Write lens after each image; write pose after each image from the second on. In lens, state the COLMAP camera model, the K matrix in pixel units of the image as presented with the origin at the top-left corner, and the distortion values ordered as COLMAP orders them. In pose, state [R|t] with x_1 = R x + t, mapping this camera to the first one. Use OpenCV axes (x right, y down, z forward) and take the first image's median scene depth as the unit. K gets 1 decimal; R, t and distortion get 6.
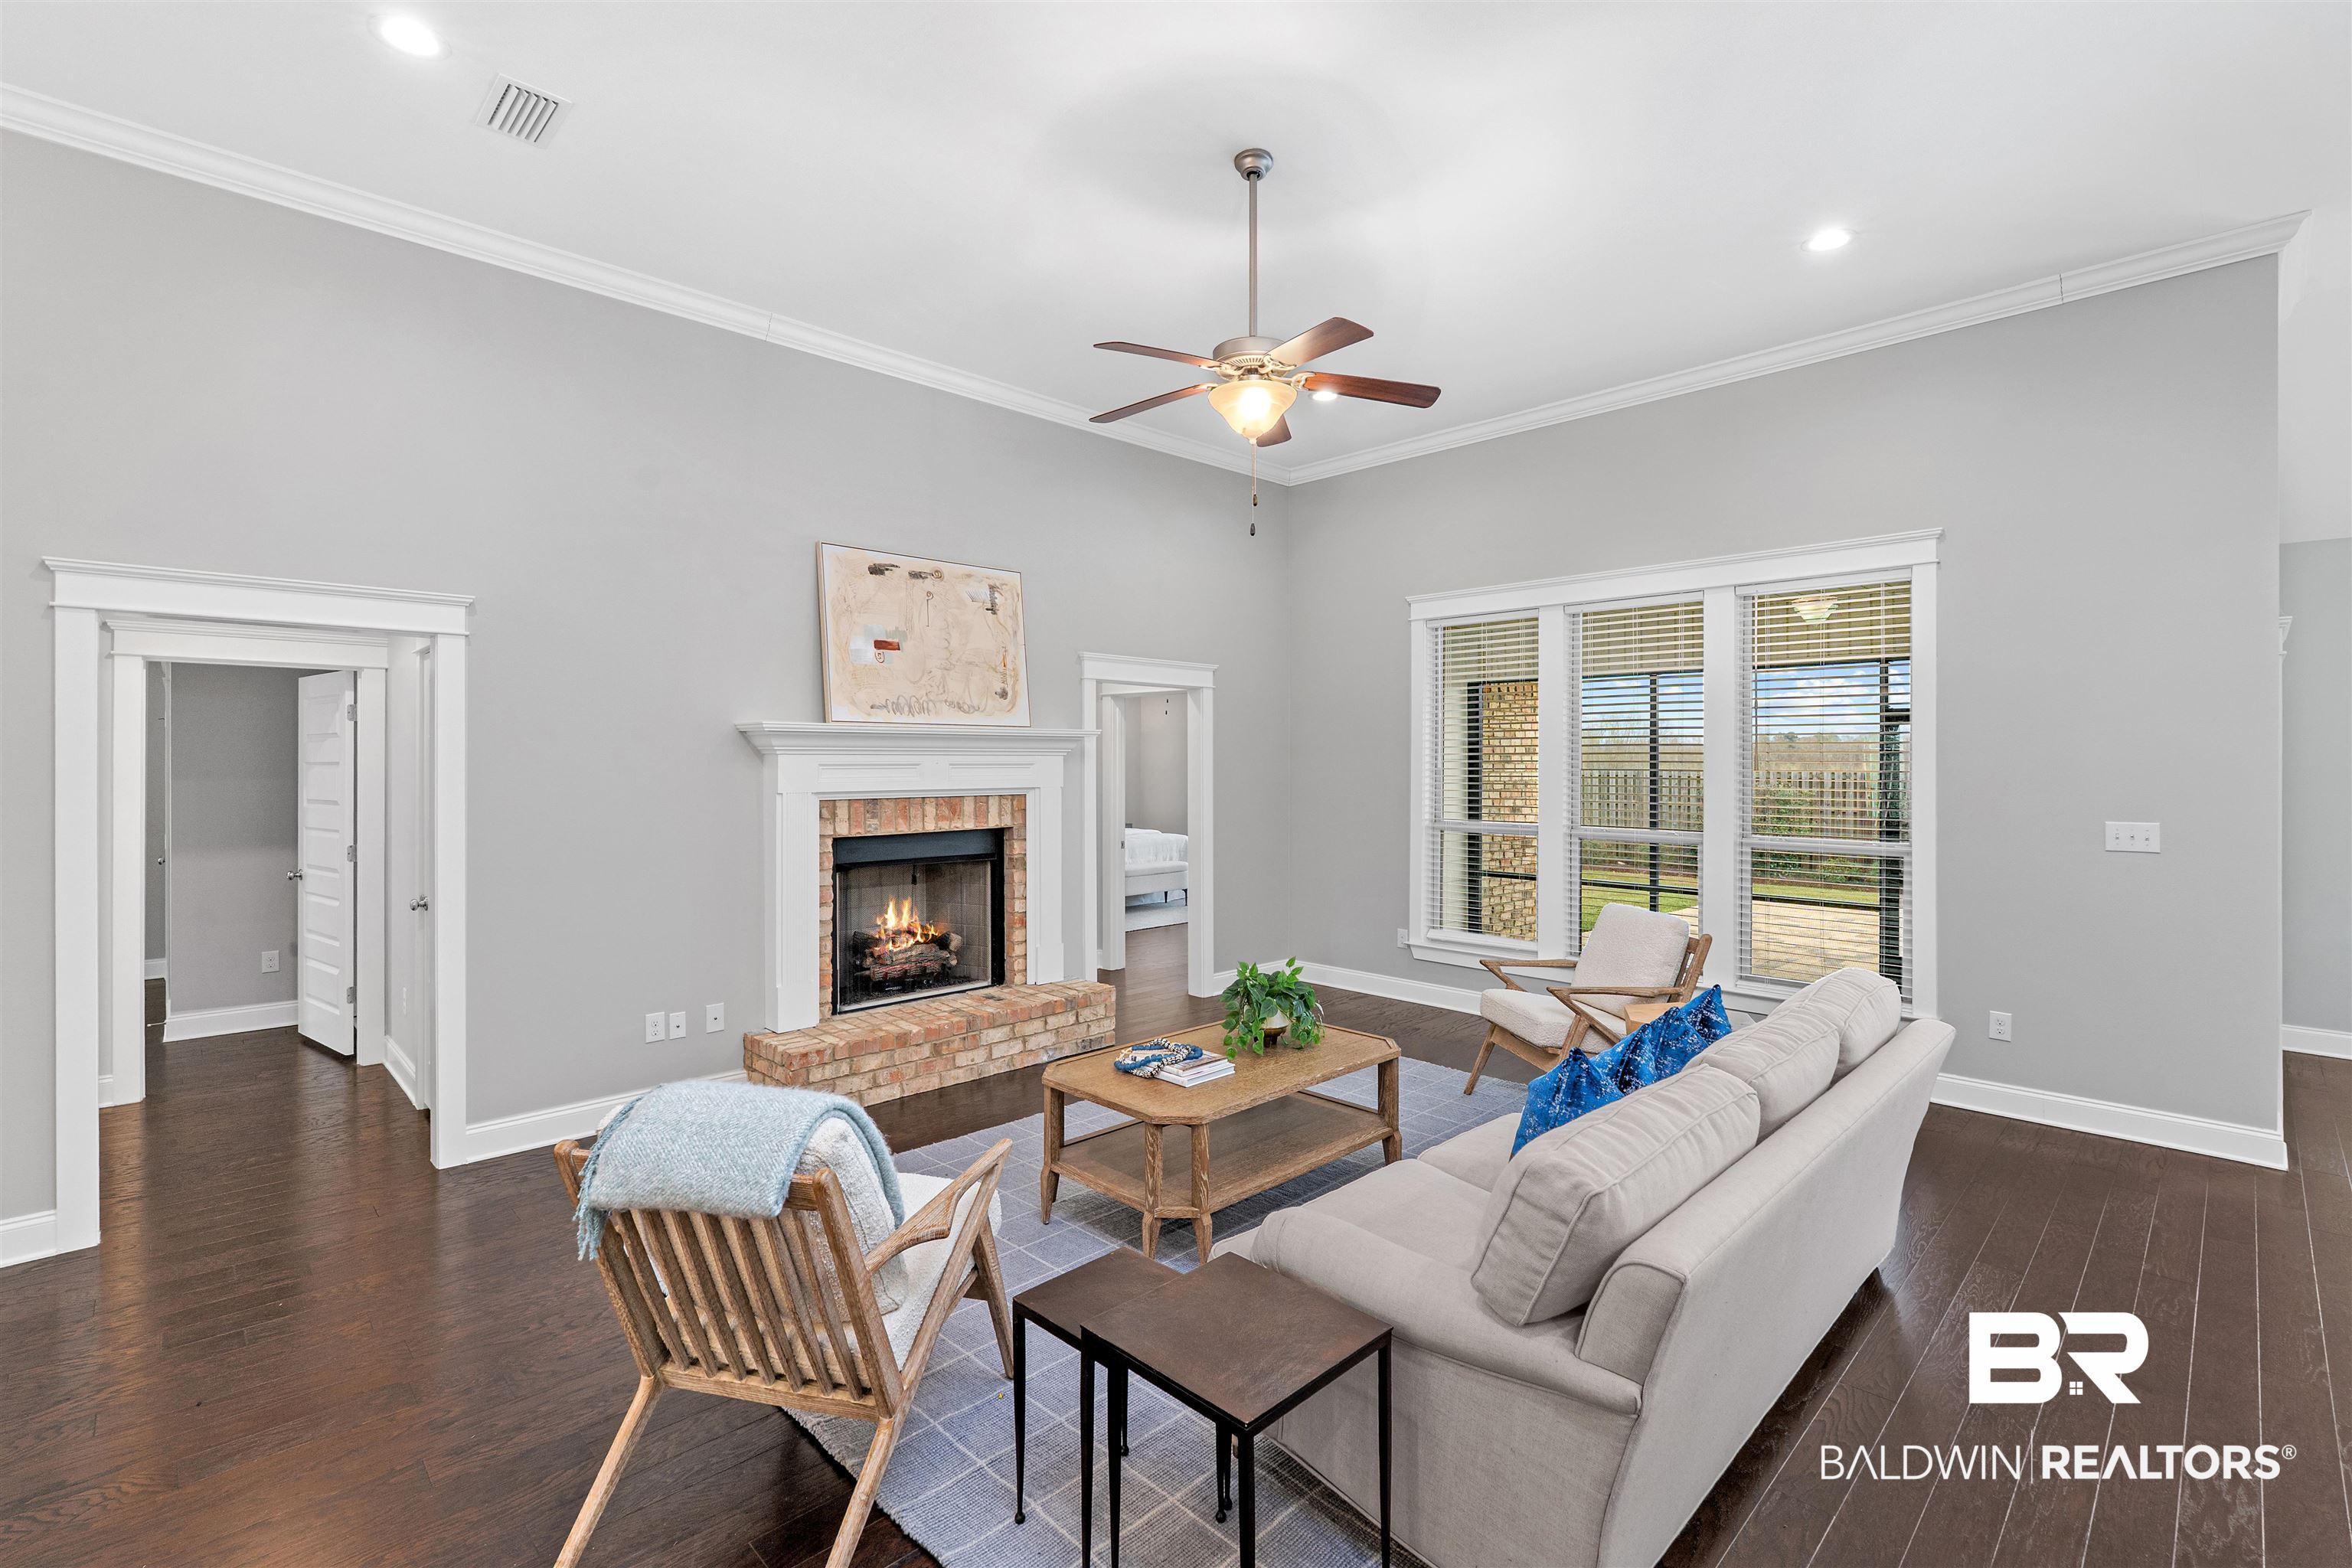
lens RADIAL K [[1054.2, 0, 1174.0], [0, 1054.2, 763.2], [0, 0, 1]] dist [-0.003245, -0.000713]
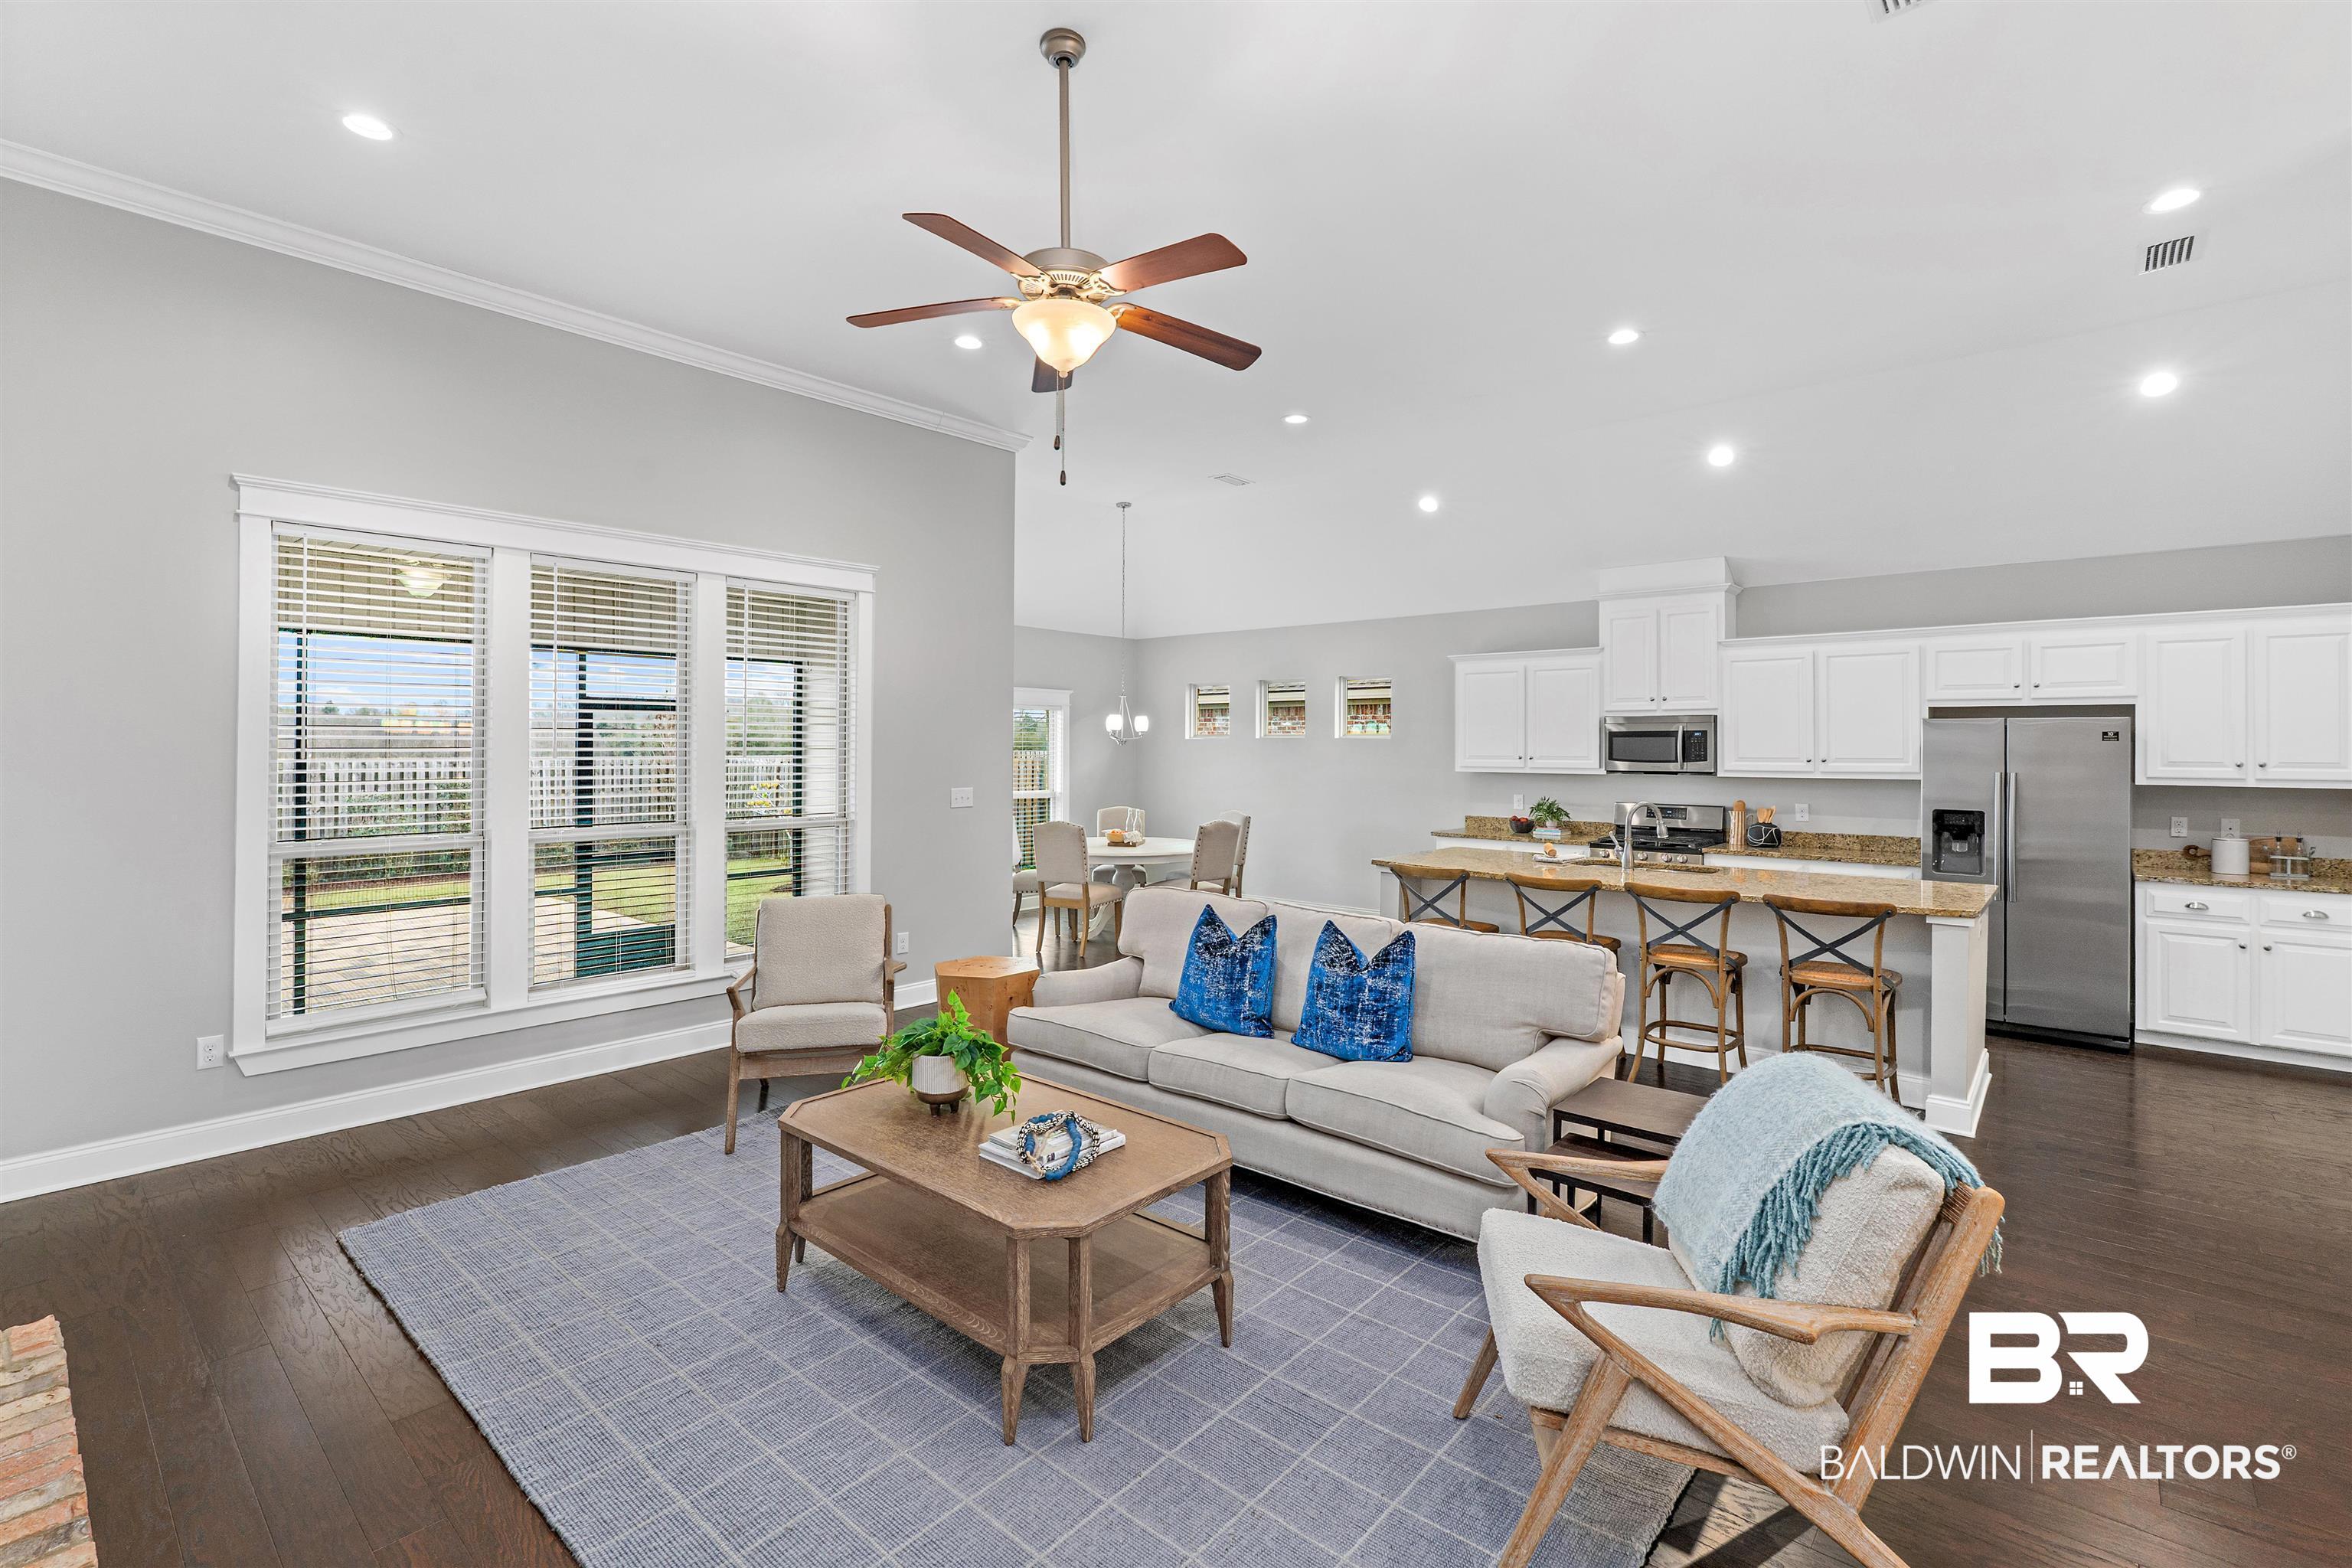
lens RADIAL K [[1054.2, 0, 1189.0], [0, 1054.2, 754.0], [0, 0, 1]] dist [-0.003245, -0.000713]
pose [[-0.082809, -0.010096, 0.996514, -0.530750], [-0.000620, 0.999949, 0.010079, -0.007638], [-0.996565, 0.000217, -0.082811, 0.649725]]
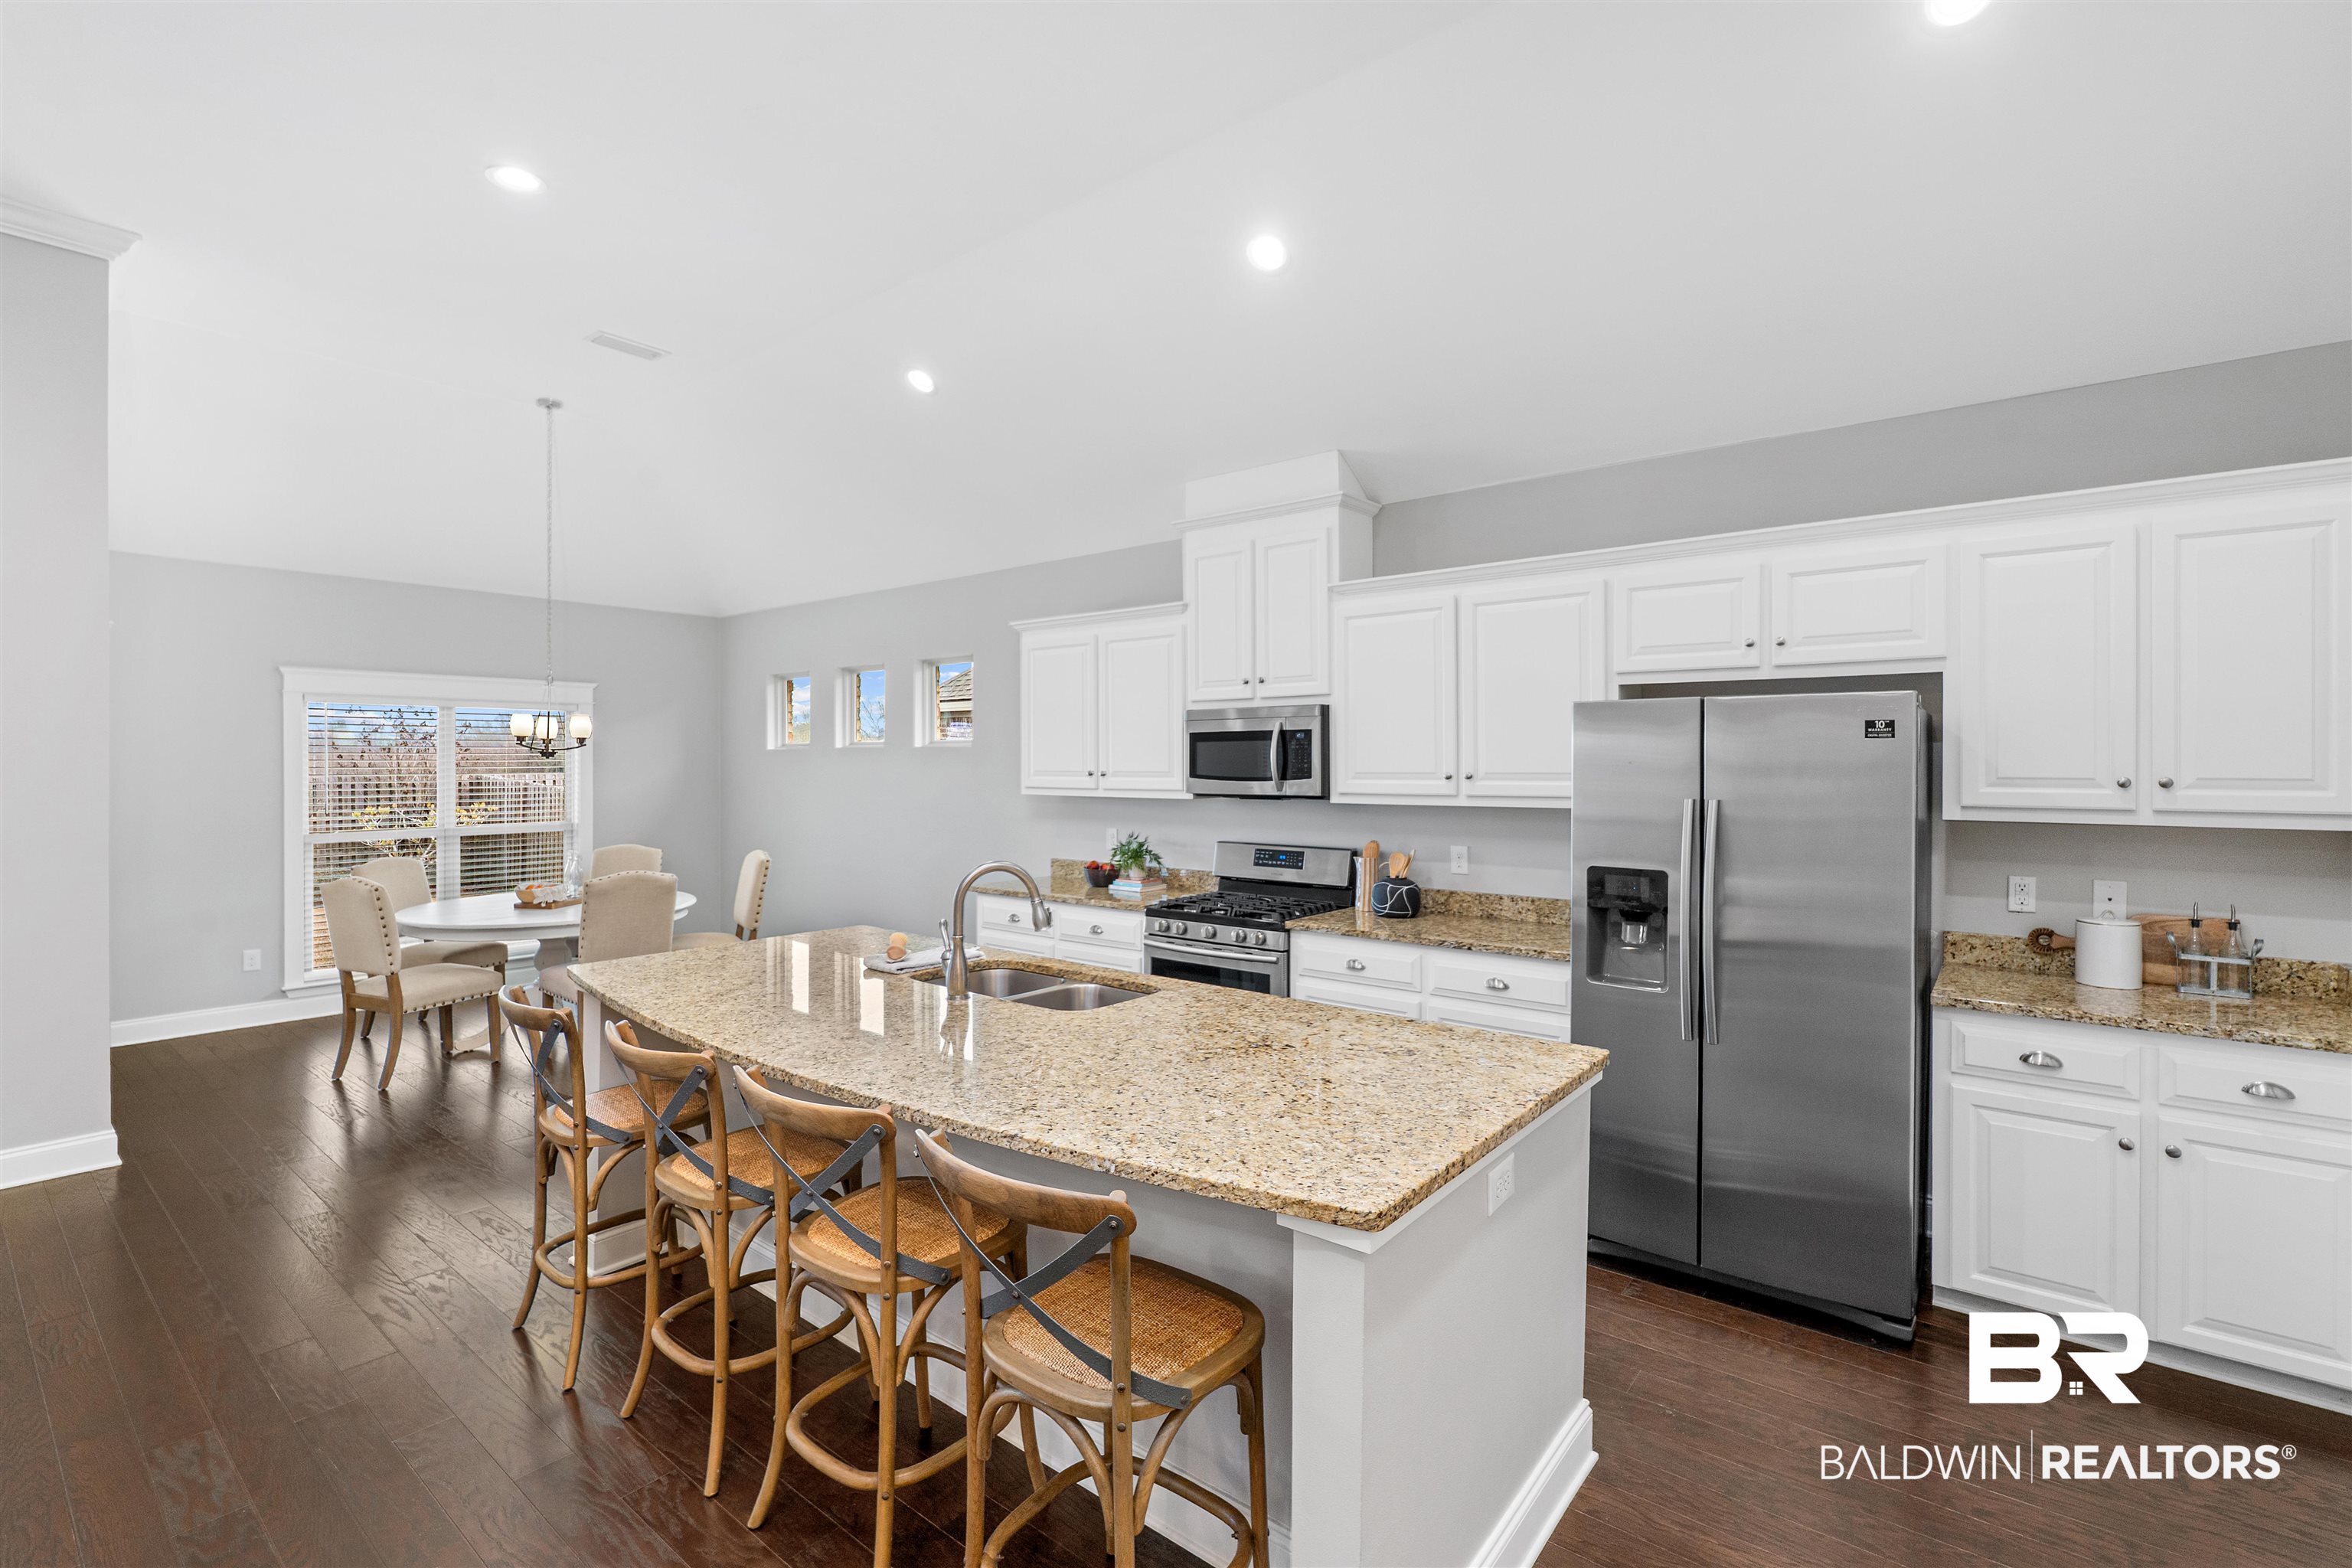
lens RADIAL K [[1054.2, 0, 1180.6], [0, 1054.2, 782.2], [0, 0, 1]] dist [-0.003245, -0.000713]
pose [[-0.119343, -0.023320, 0.992579, -0.061753], [0.005113, 0.999696, 0.024102, -0.003257], [-0.992840, 0.007951, -0.119188, 0.076002]]
